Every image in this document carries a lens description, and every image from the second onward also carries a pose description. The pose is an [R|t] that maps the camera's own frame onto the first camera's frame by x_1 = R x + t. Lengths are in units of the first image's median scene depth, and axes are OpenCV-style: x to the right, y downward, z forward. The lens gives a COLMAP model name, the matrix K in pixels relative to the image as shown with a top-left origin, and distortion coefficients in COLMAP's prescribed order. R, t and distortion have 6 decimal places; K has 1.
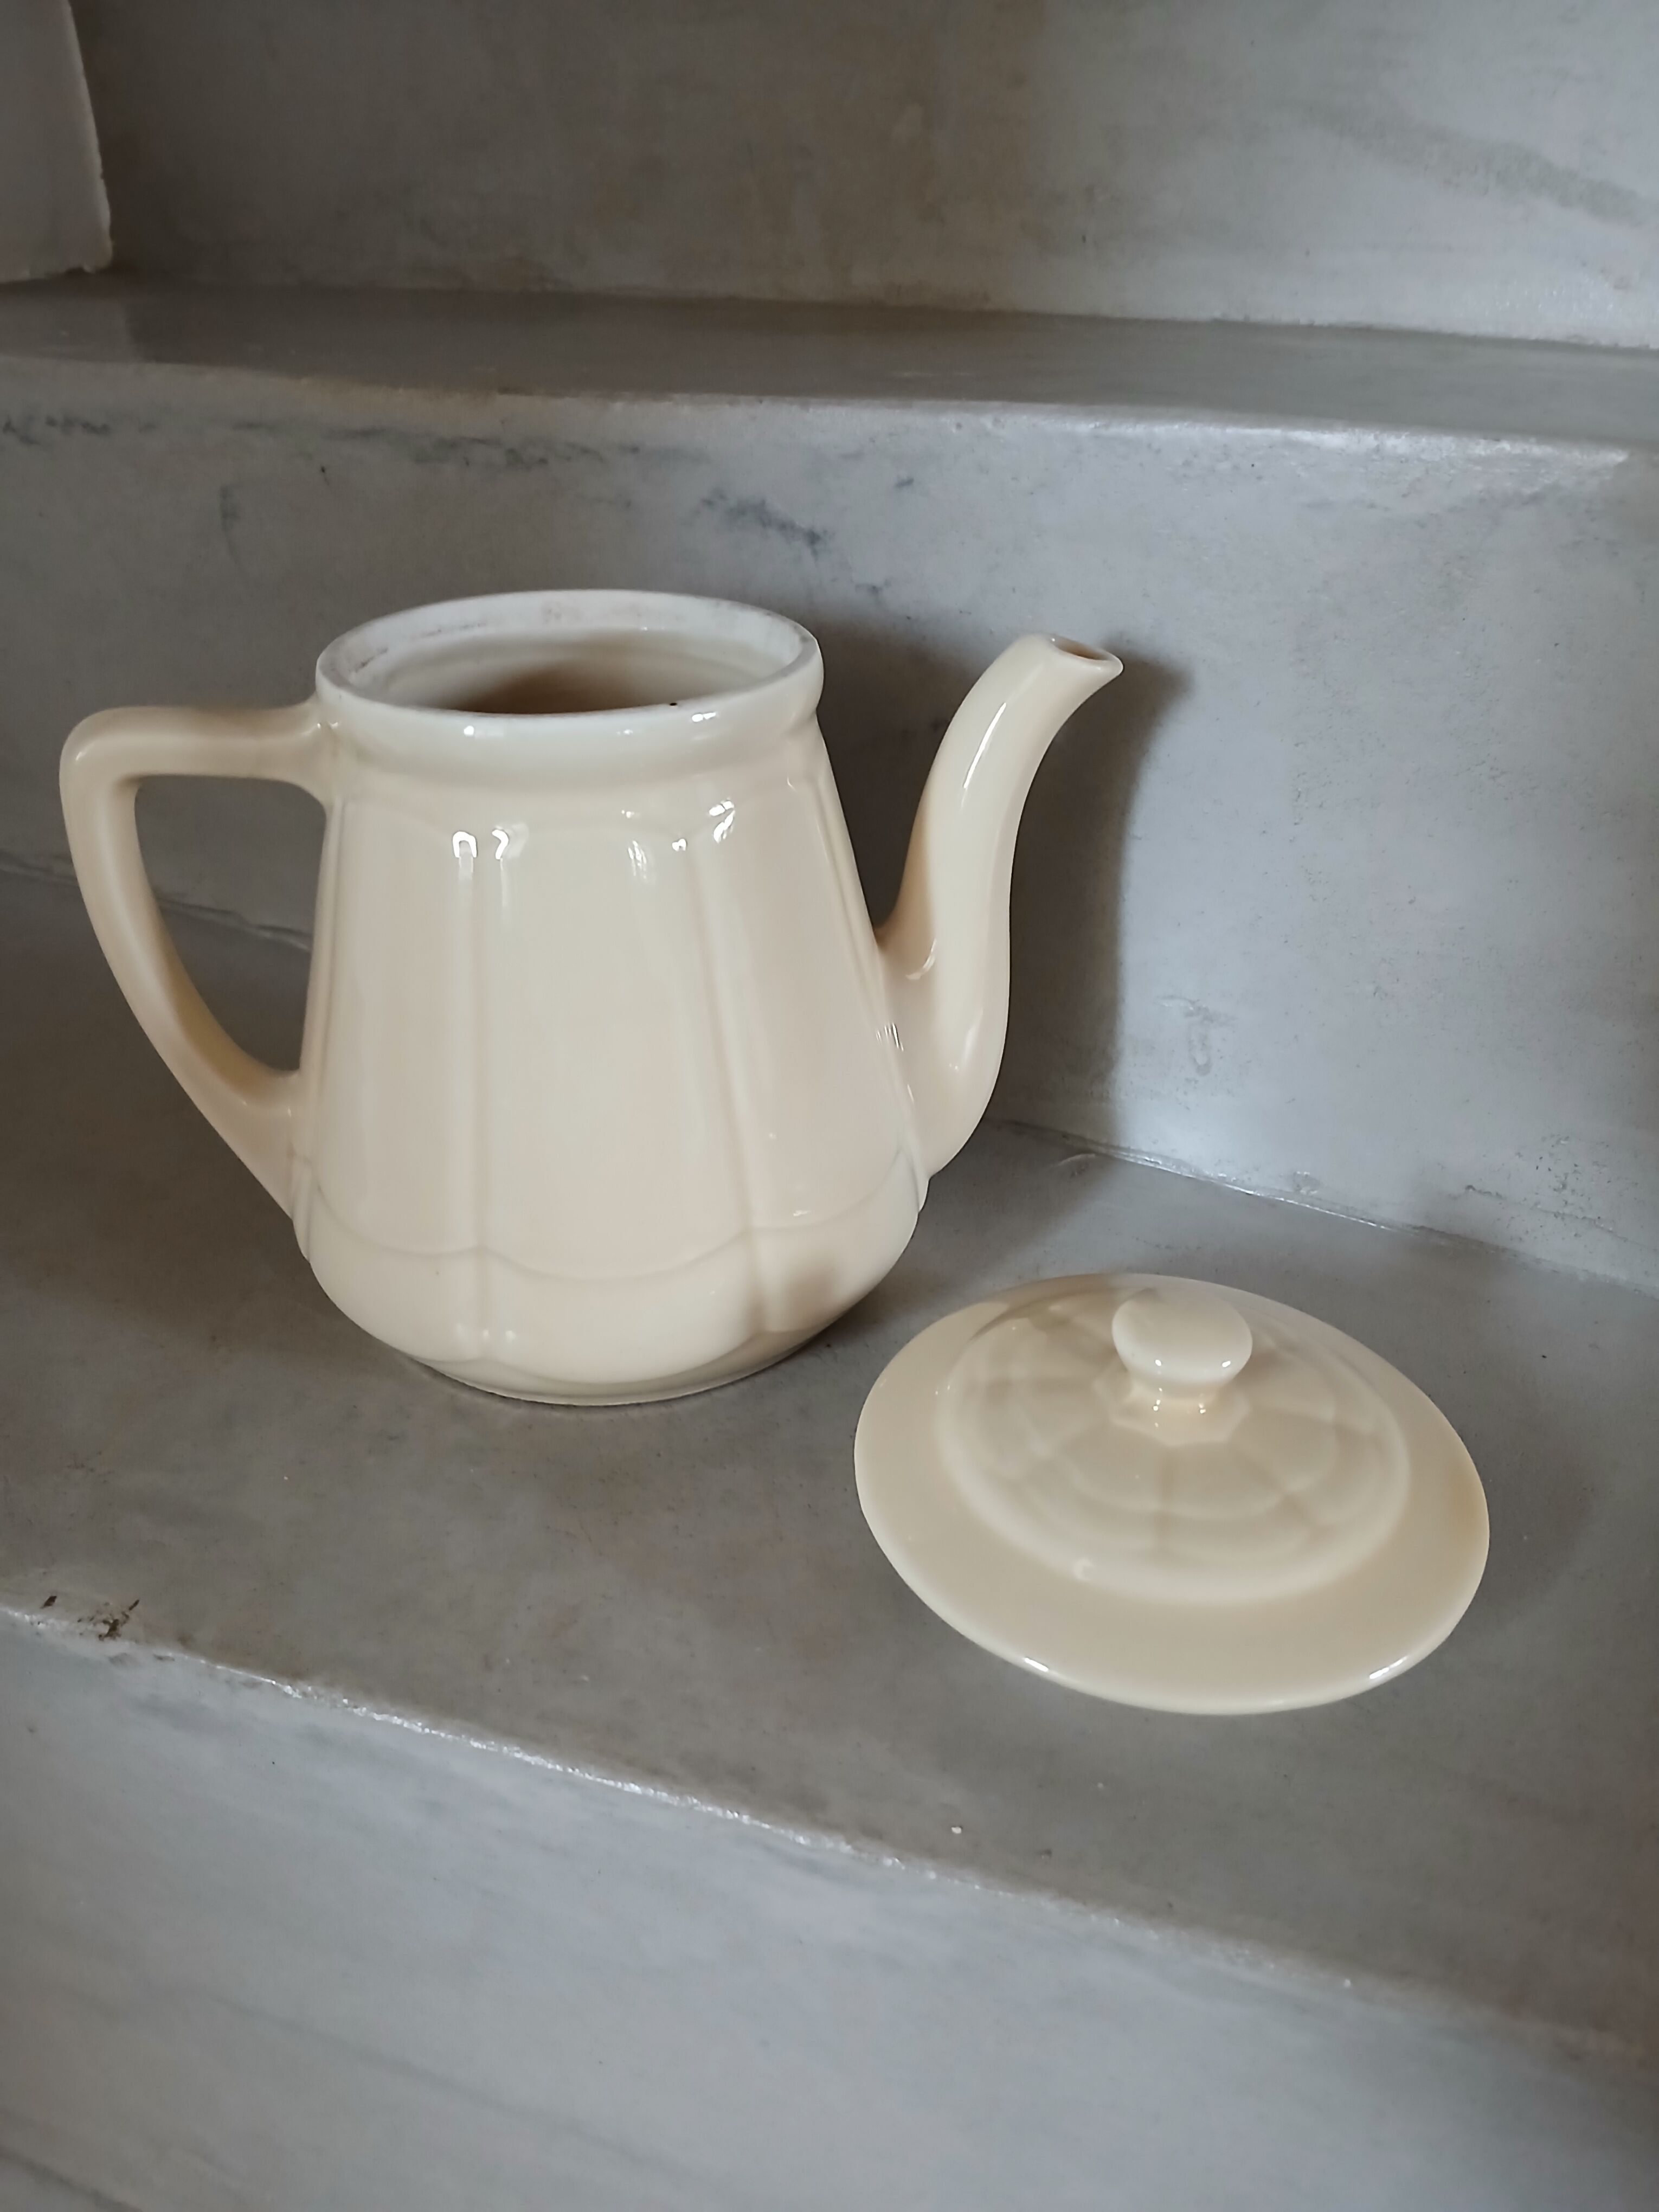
lens RADIAL K [[1826.2, 0, 832.6], [0, 1826.2, 1106.6], [0, 0, 1]] dist [-0.068332, -0.000105]
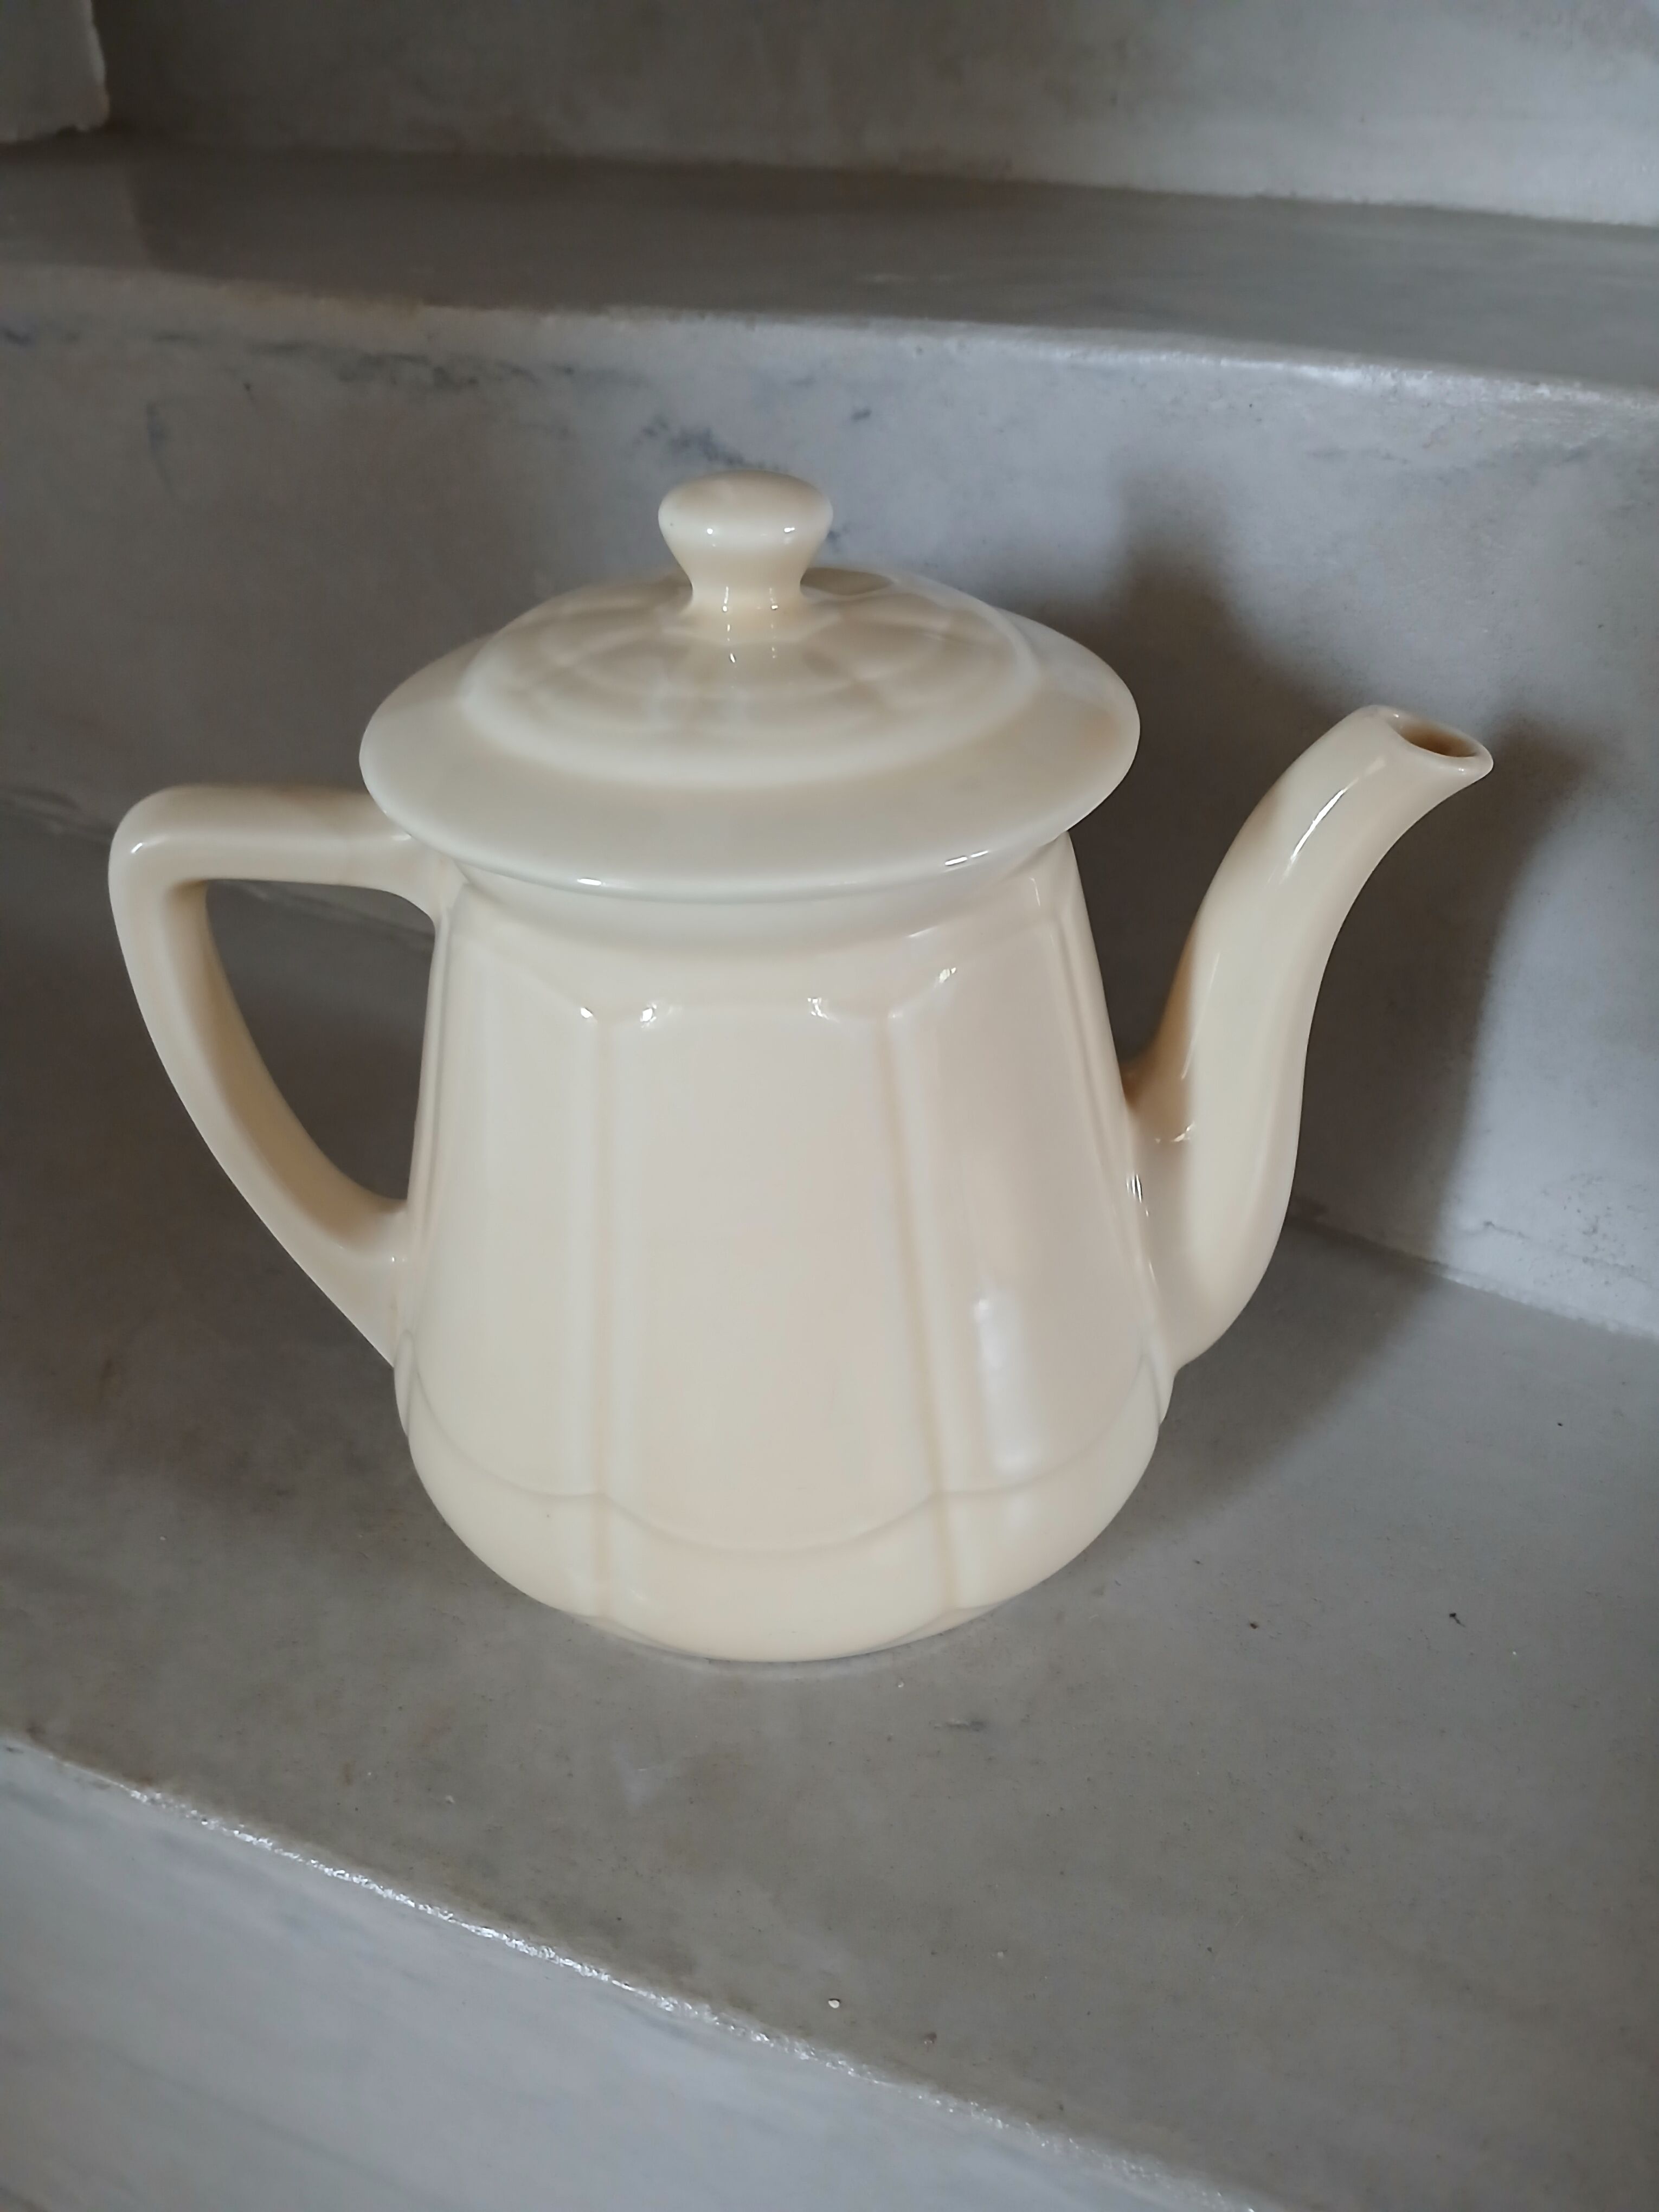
lens RADIAL K [[1826.2, 0, 838.7], [0, 1826.2, 1111.4], [0, 0, 1]] dist [-0.068332, -0.000105]
pose [[0.998534, 0.014166, -0.052250, 0.081176], [-0.009501, 0.996032, 0.088487, -0.089414], [0.053296, -0.087861, 0.994706, 0.106299]]
